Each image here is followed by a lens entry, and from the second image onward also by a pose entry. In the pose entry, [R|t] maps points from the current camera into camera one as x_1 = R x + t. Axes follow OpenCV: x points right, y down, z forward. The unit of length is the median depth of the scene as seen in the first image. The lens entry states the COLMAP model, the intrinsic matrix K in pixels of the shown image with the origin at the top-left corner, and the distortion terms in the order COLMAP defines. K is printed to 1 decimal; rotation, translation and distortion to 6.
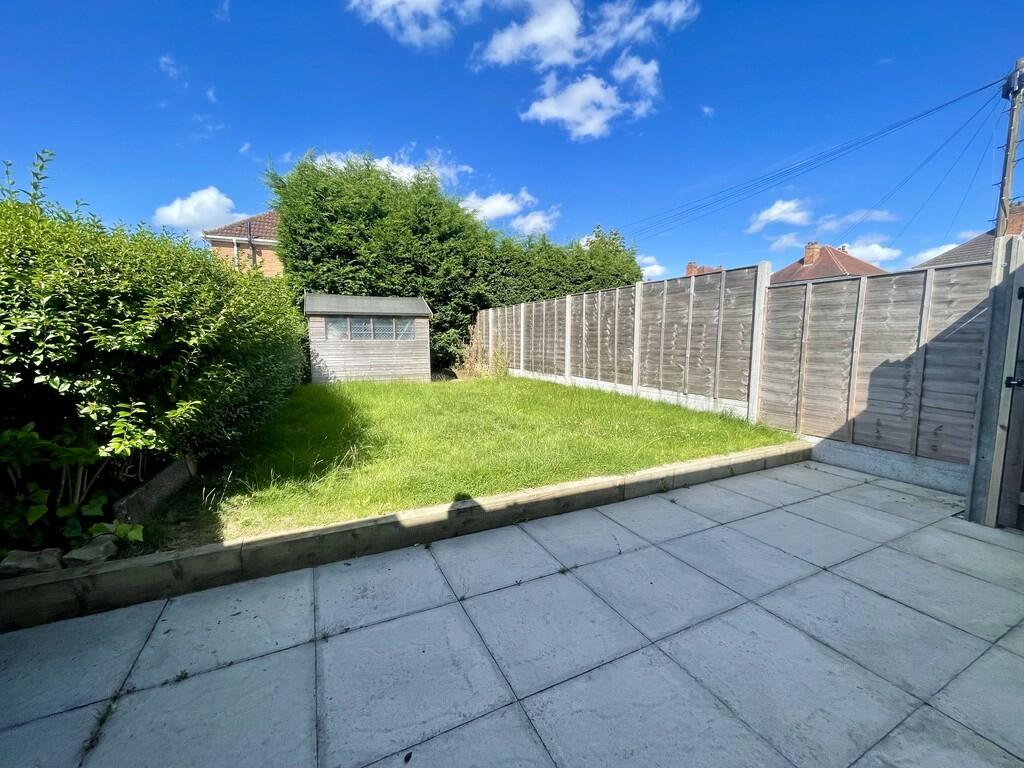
lens RADIAL K [[414.2, 0, 511.4], [0, 414.2, 385.3], [0, 0, 1]] dist [0.000846, 0.000771]
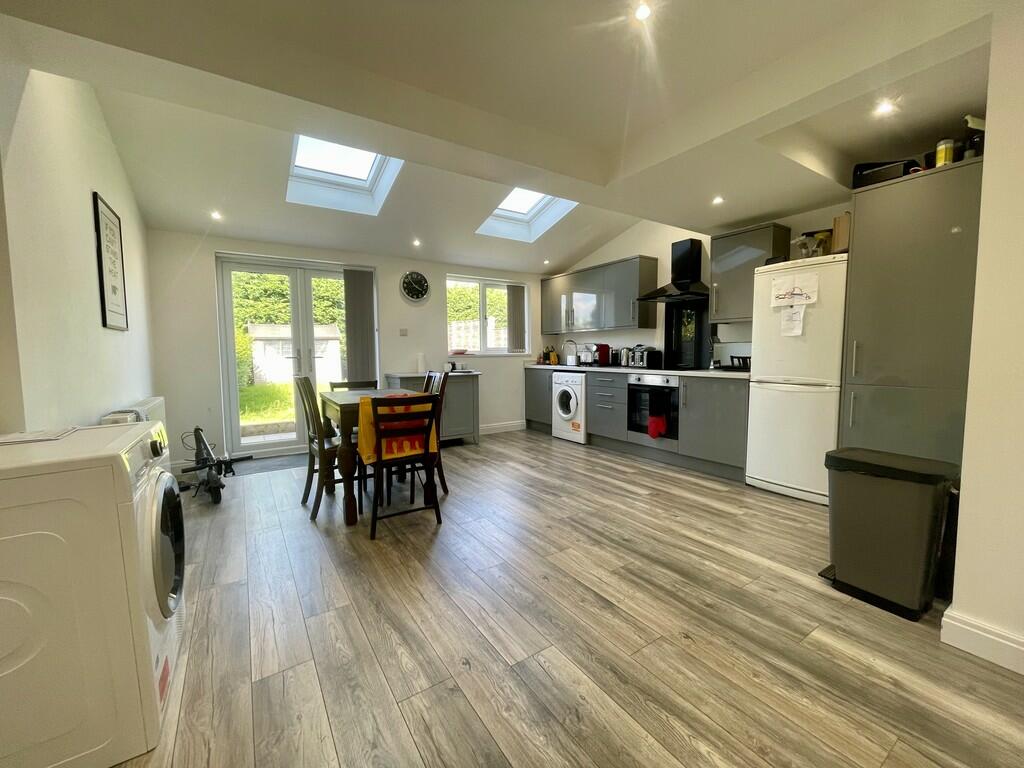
lens RADIAL K [[414.2, 0, 518.6], [0, 414.2, 380.0], [0, 0, 1]] dist [0.000846, 0.000771]
pose [[0.990380, -0.024734, 0.136145, 0.190145], [0.029804, 0.998931, -0.035325, 0.041514], [-0.135126, 0.039043, 0.990059, -0.448996]]
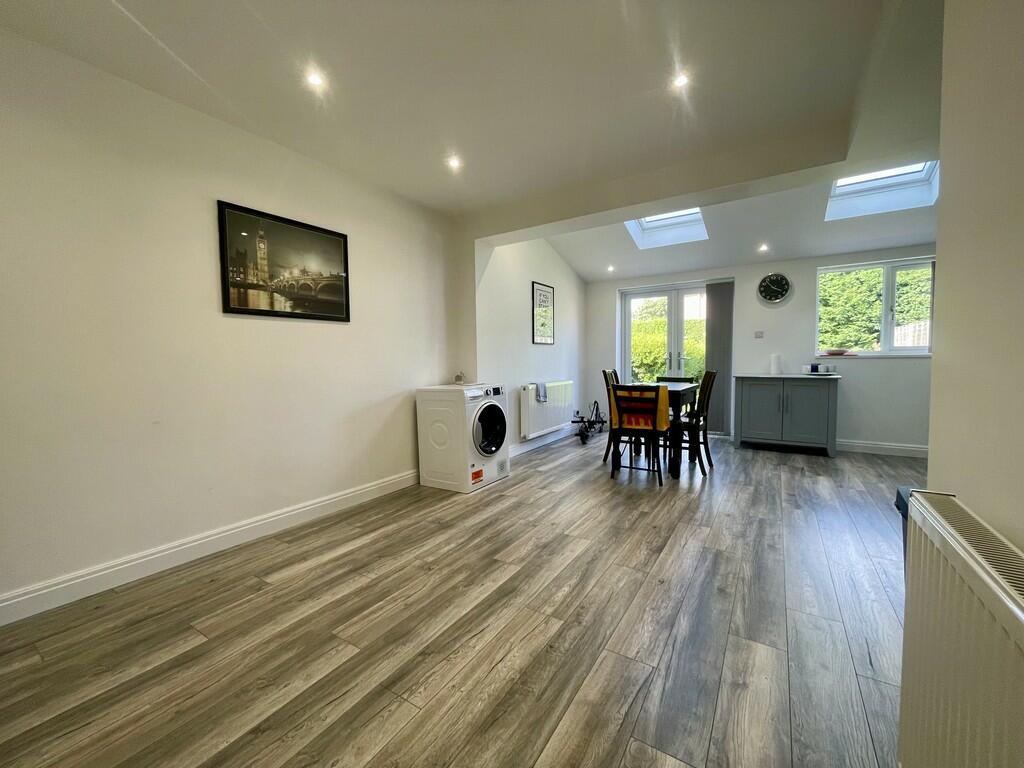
lens RADIAL K [[414.2, 0, 515.5], [0, 414.2, 385.7], [0, 0, 1]] dist [0.000846, 0.000771]
pose [[0.530760, 0.038388, -0.846652, 0.382713], [-0.074158, 0.997246, -0.001273, 0.048256], [0.844271, 0.063462, 0.532145, -0.464403]]
